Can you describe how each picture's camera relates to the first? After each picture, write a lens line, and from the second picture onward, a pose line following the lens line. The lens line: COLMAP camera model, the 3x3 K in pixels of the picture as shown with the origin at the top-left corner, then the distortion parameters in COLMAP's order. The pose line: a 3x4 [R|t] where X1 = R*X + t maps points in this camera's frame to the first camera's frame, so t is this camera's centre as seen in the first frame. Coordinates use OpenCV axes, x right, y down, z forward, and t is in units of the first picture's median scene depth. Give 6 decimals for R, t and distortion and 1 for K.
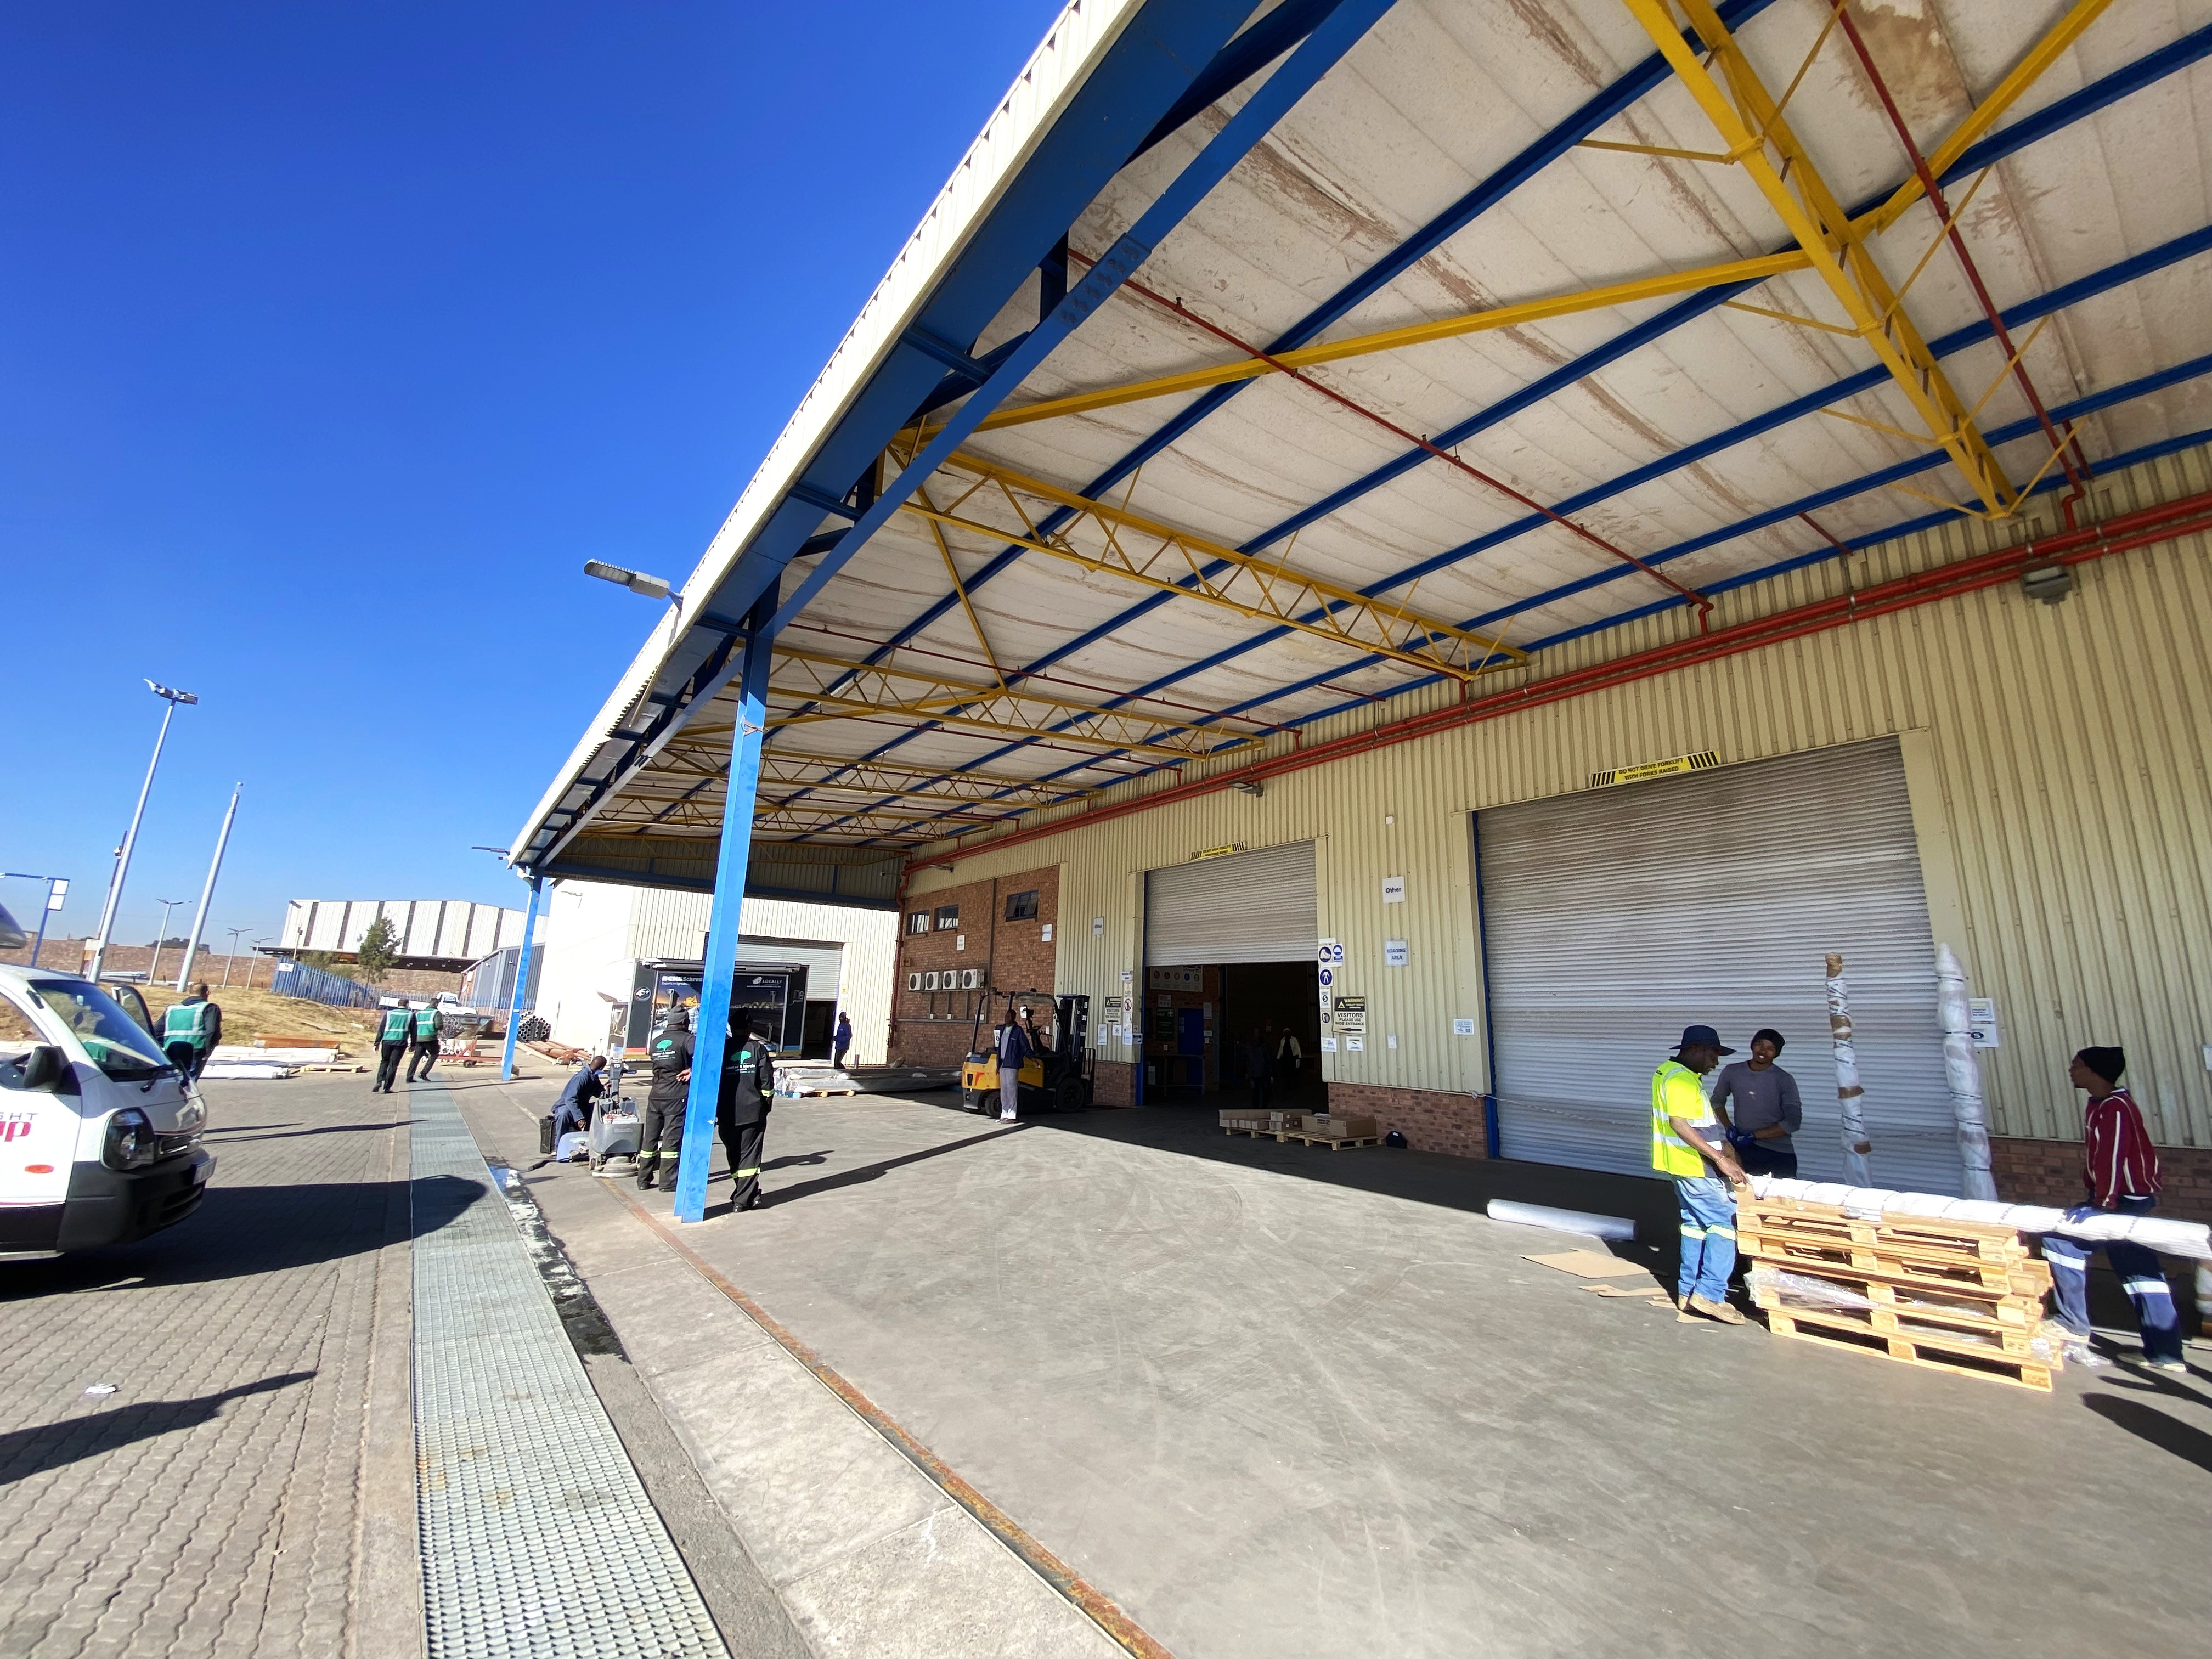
lens RADIAL K [[892.1, 0, 1100.6], [0, 892.1, 824.2], [0, 0, 1]] dist [0.026740, -0.025321]
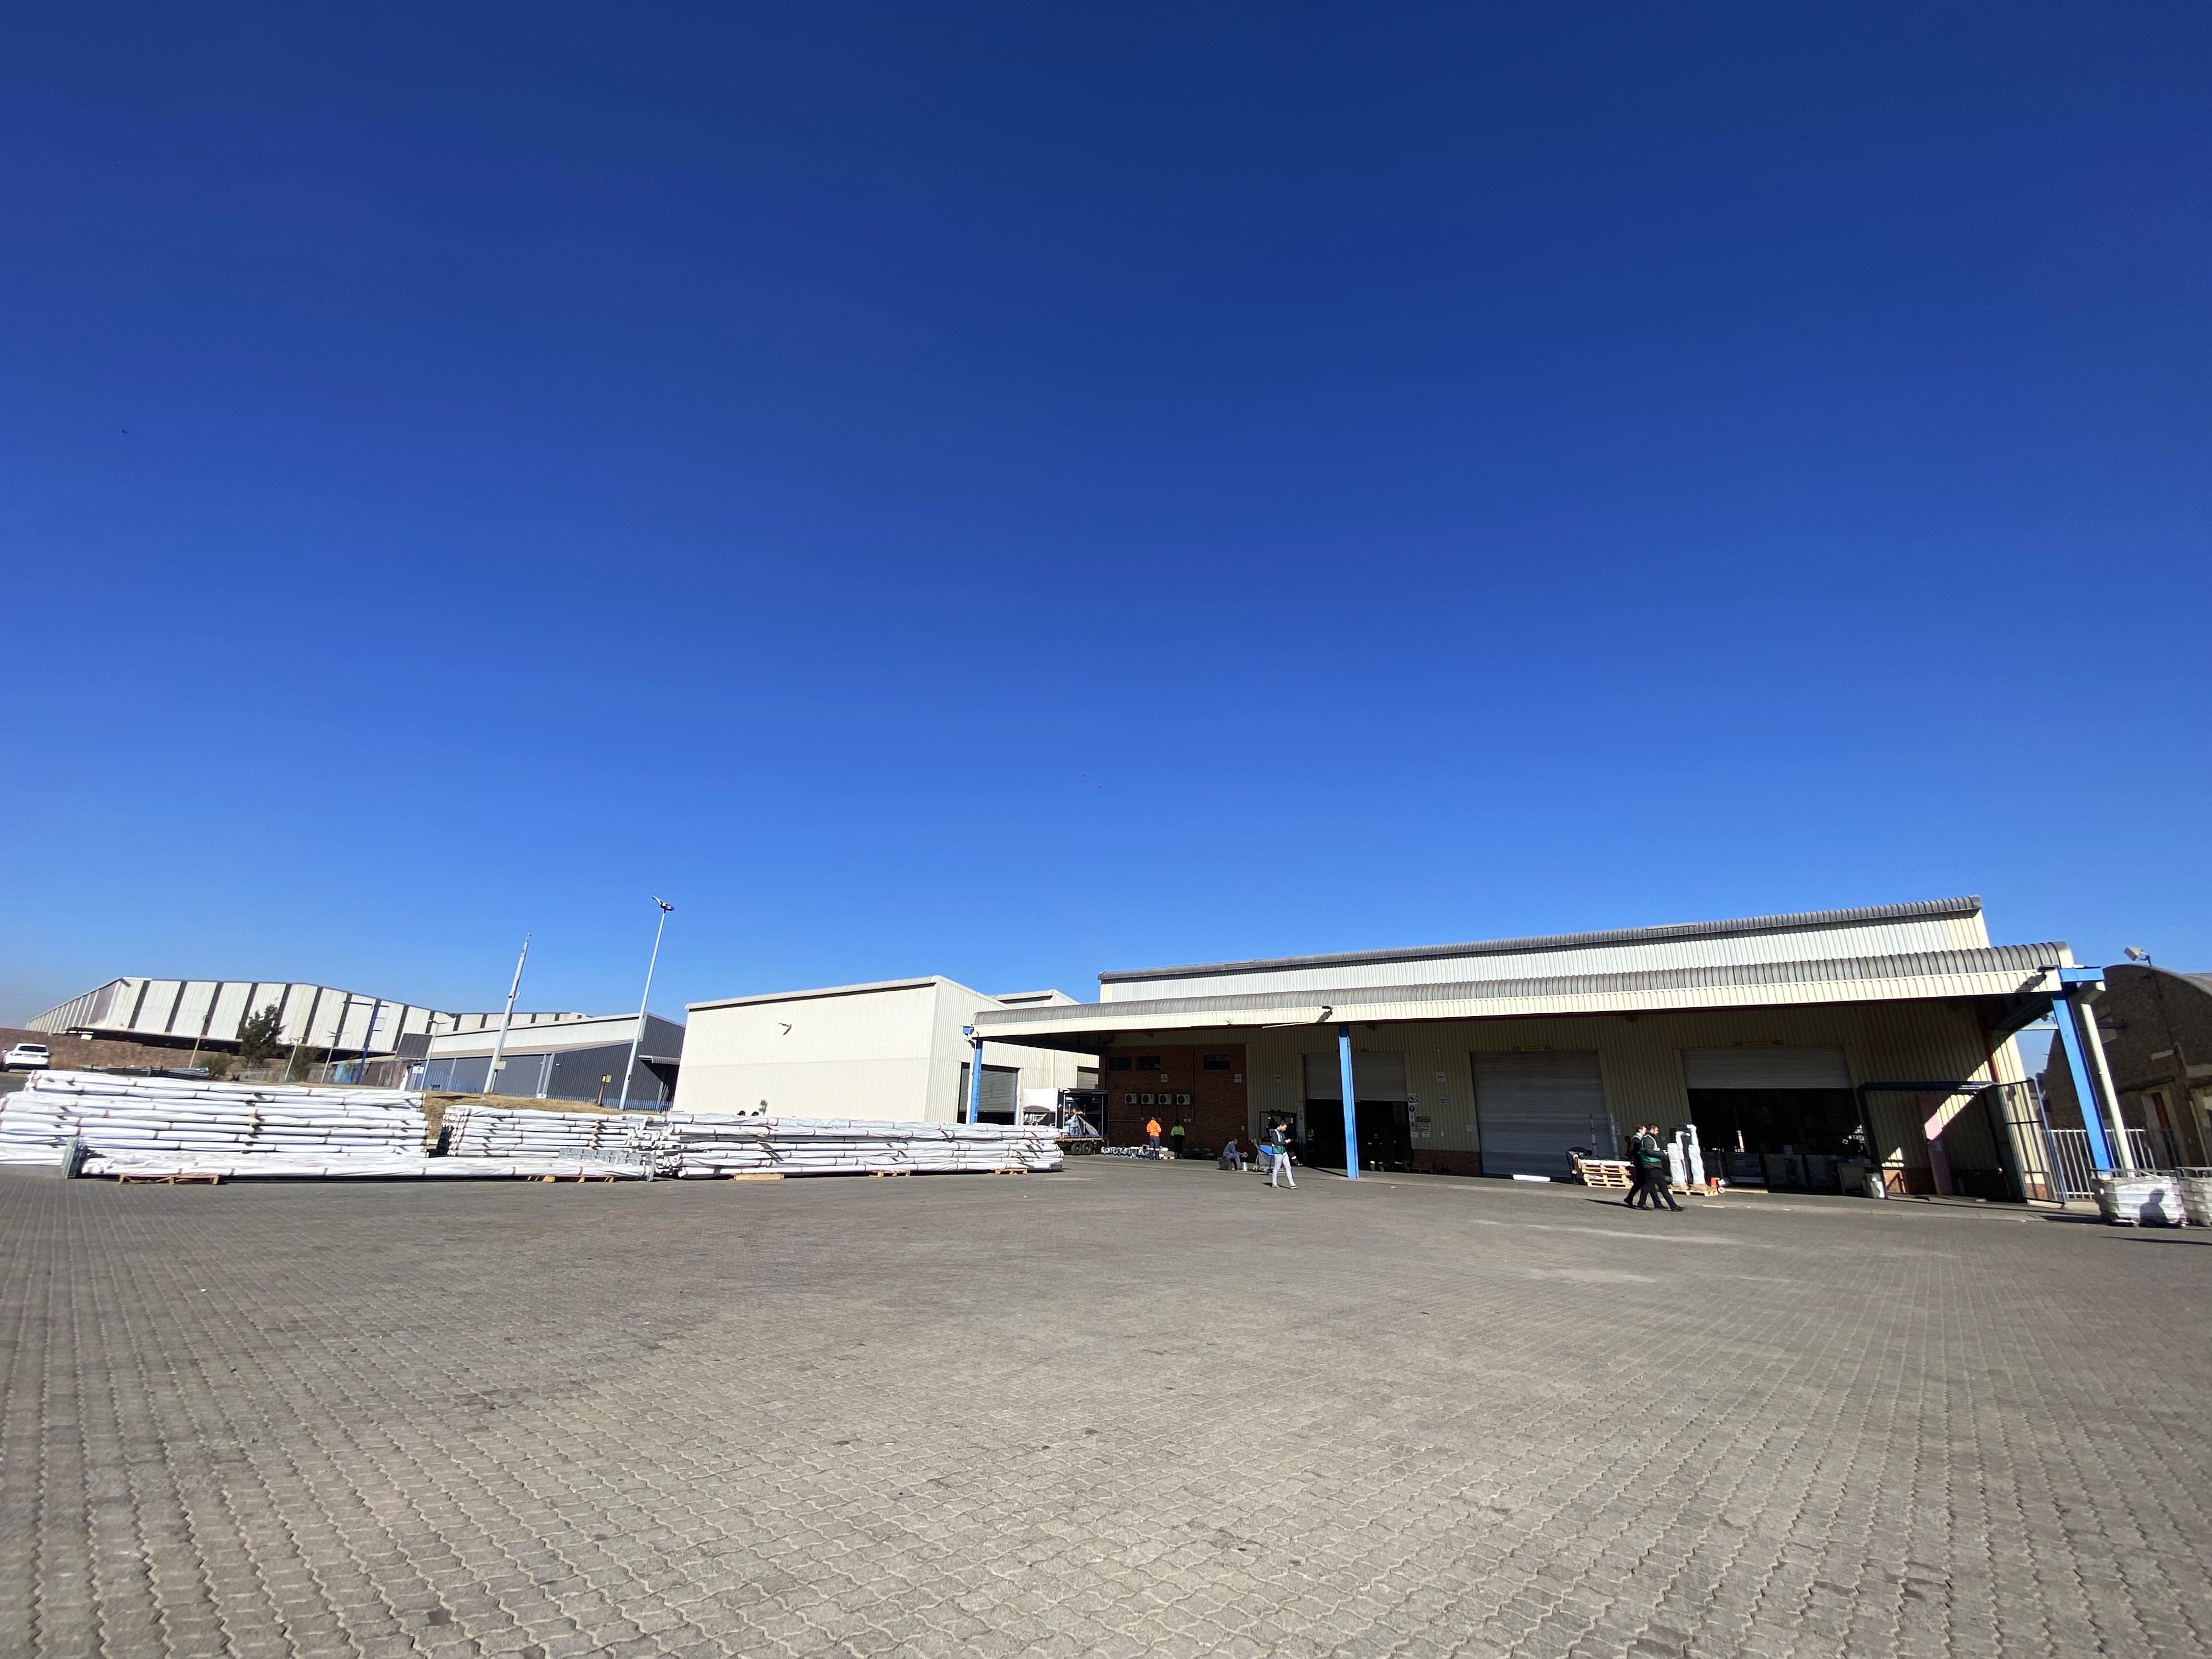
lens RADIAL K [[892.1, 0, 1100.6], [0, 892.1, 824.2], [0, 0, 1]] dist [0.026740, -0.025321]
pose [[0.961188, 0.097650, 0.258035, -1.119819], [-0.070093, 0.991012, -0.113937, -0.236978], [-0.266841, 0.091429, 0.959394, -1.099951]]
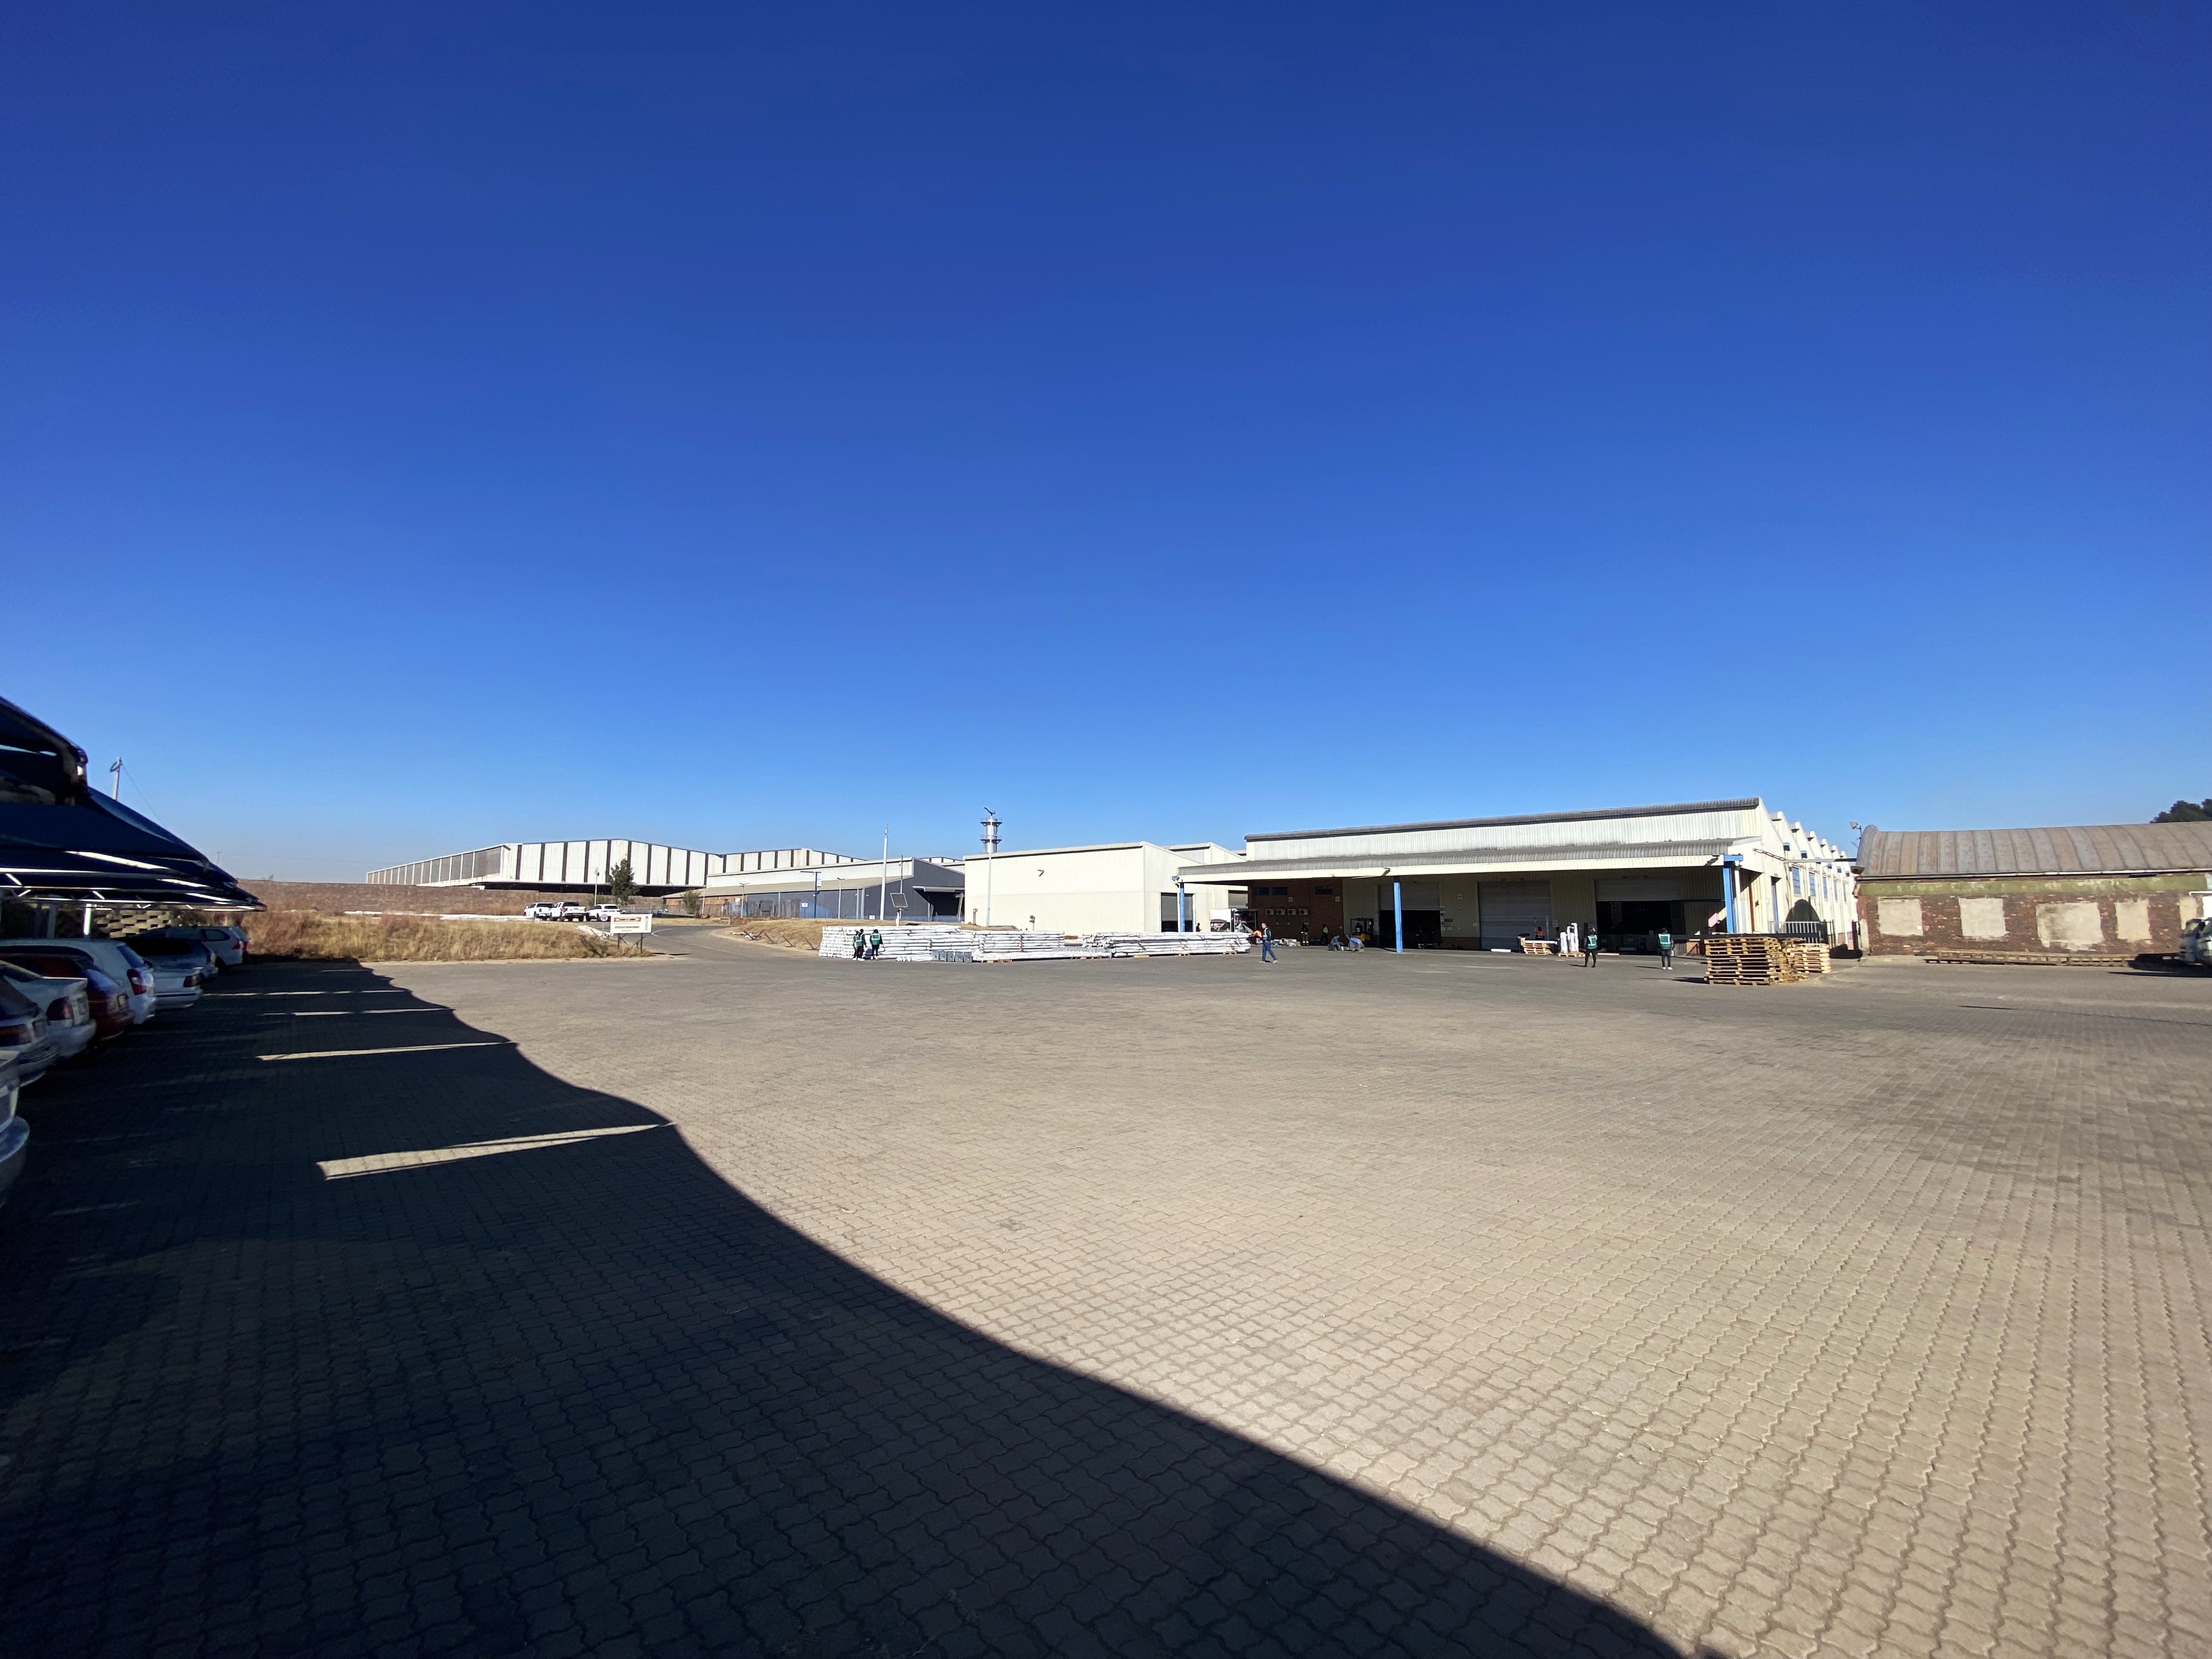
lens RADIAL K [[892.1, 0, 1100.6], [0, 892.1, 824.2], [0, 0, 1]] dist [0.026740, -0.025321]
pose [[0.984811, -0.001559, 0.173623, -1.821497], [-0.017827, 0.993767, 0.110040, -0.614320], [-0.172713, -0.111464, 0.978645, -2.531158]]
